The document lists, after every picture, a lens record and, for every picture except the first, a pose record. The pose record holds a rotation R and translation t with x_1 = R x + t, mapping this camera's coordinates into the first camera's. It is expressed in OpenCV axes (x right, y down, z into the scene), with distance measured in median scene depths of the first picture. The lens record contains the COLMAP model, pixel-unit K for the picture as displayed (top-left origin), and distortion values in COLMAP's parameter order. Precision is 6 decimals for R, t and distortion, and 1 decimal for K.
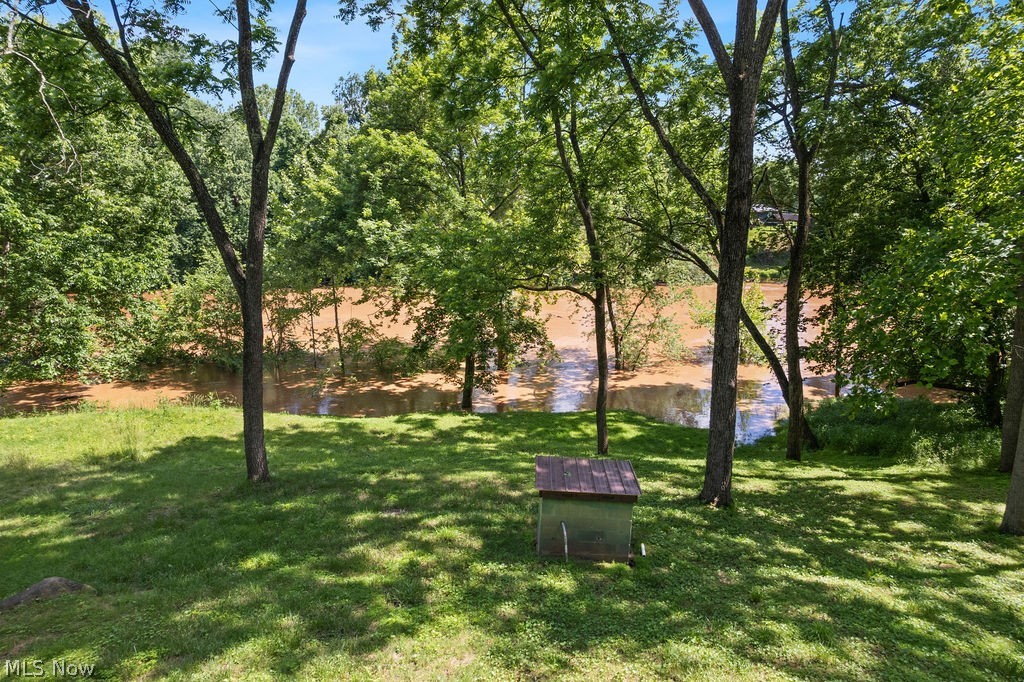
lens RADIAL K [[658.5, 0, 512.1], [0, 658.5, 341.7], [0, 0, 1]] dist [-0.003361, -0.000608]
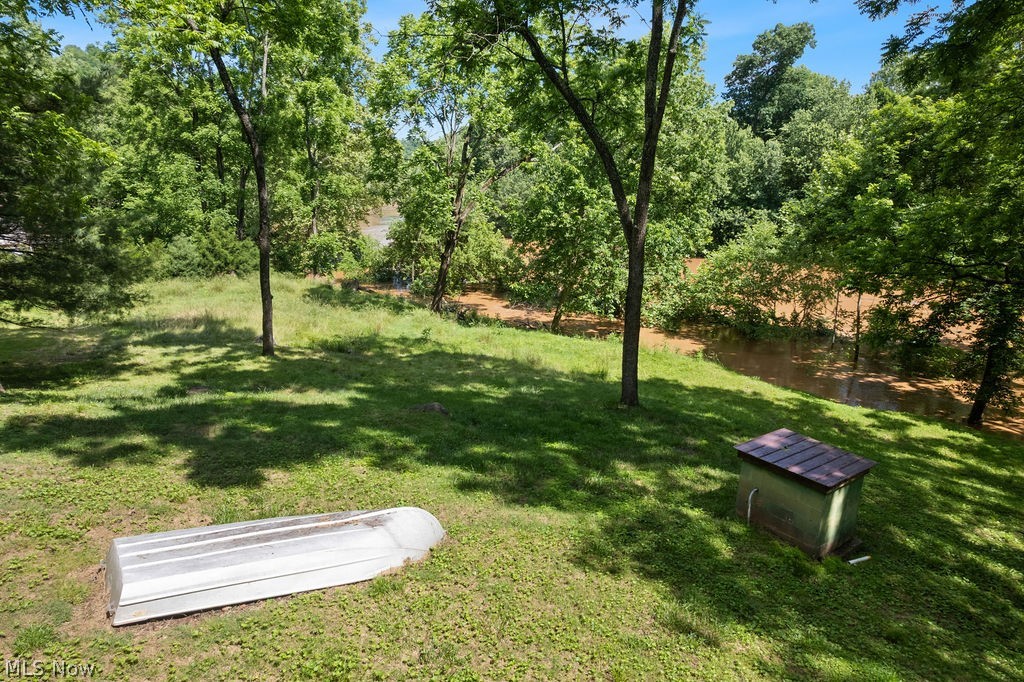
lens RADIAL K [[658.5, 0, 513.6], [0, 658.5, 340.2], [0, 0, 1]] dist [-0.003361, -0.000608]
pose [[0.645951, 0.182351, -0.741280, 0.152094], [-0.158538, 0.981924, 0.103399, 0.000107], [0.746735, 0.050731, 0.663184, 0.006783]]
